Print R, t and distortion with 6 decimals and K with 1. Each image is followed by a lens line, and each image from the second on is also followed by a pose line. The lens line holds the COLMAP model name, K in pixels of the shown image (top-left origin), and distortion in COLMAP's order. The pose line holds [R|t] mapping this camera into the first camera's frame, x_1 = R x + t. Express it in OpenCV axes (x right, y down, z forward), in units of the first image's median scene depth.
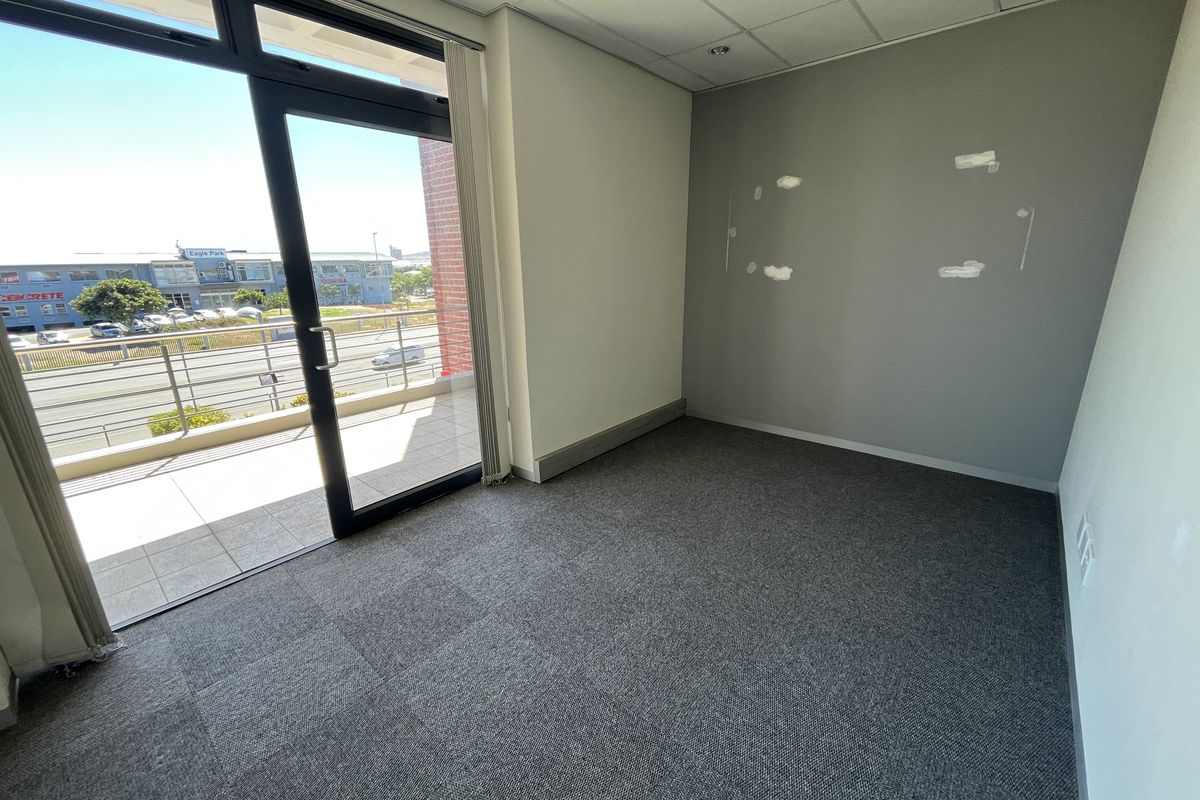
lens RADIAL K [[487.8, 0, 602.4], [0, 487.8, 400.1], [0, 0, 1]] dist [-0.001422, -0.000077]
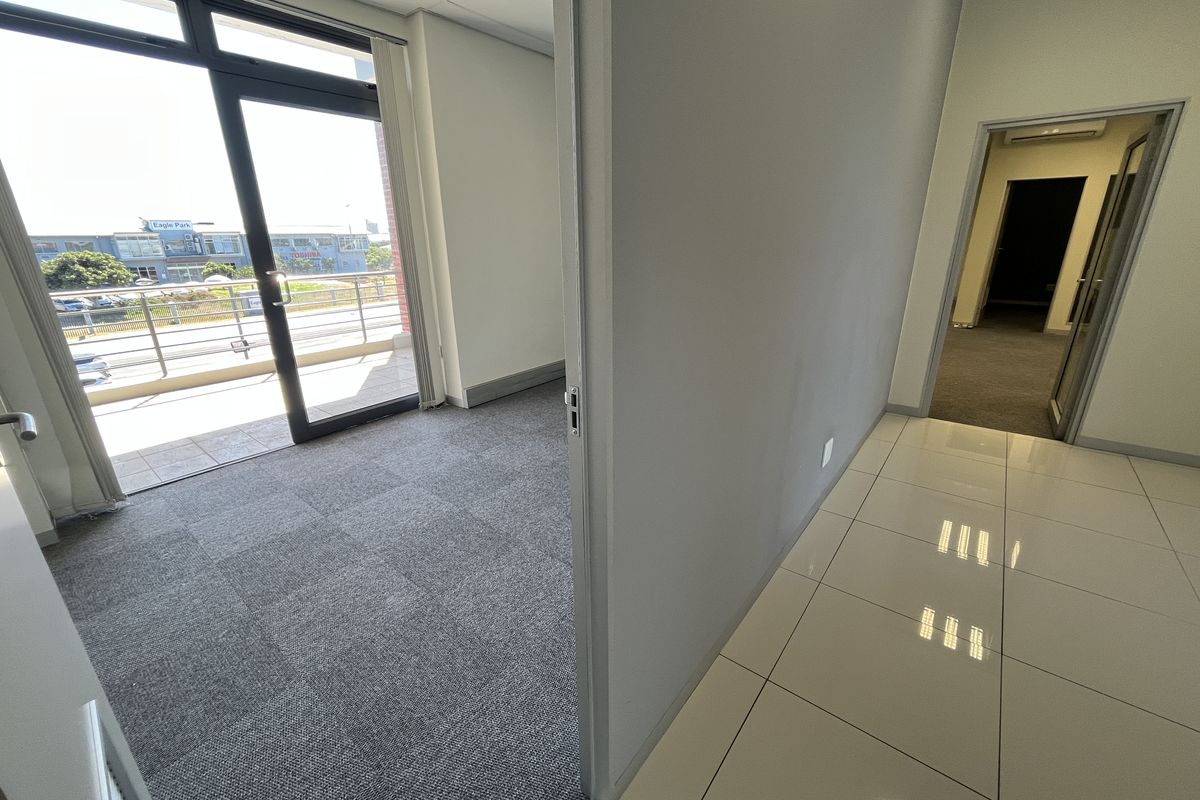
lens RADIAL K [[487.8, 0, 601.3], [0, 487.8, 400.3], [0, 0, 1]] dist [-0.001422, -0.000077]
pose [[0.999460, -0.004873, 0.032483, 0.194346], [0.003362, 0.998917, 0.046398, 0.111499], [-0.032674, -0.046264, 0.998395, -0.264430]]
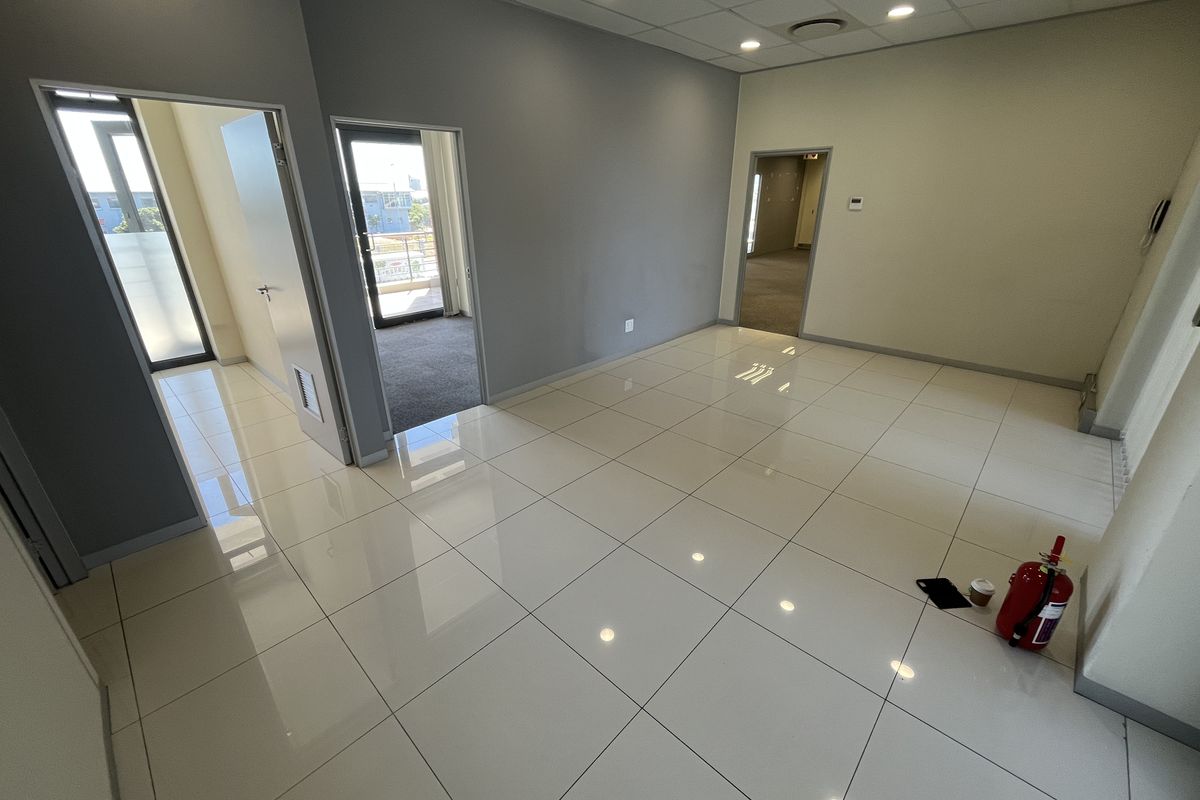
lens RADIAL K [[487.8, 0, 605.0], [0, 487.8, 398.4], [0, 0, 1]] dist [-0.001422, -0.000077]
pose [[0.999036, 0.029234, -0.032762, 0.590786], [-0.025168, 0.992657, 0.118315, 0.297295], [0.035980, -0.117376, 0.992436, -1.223270]]
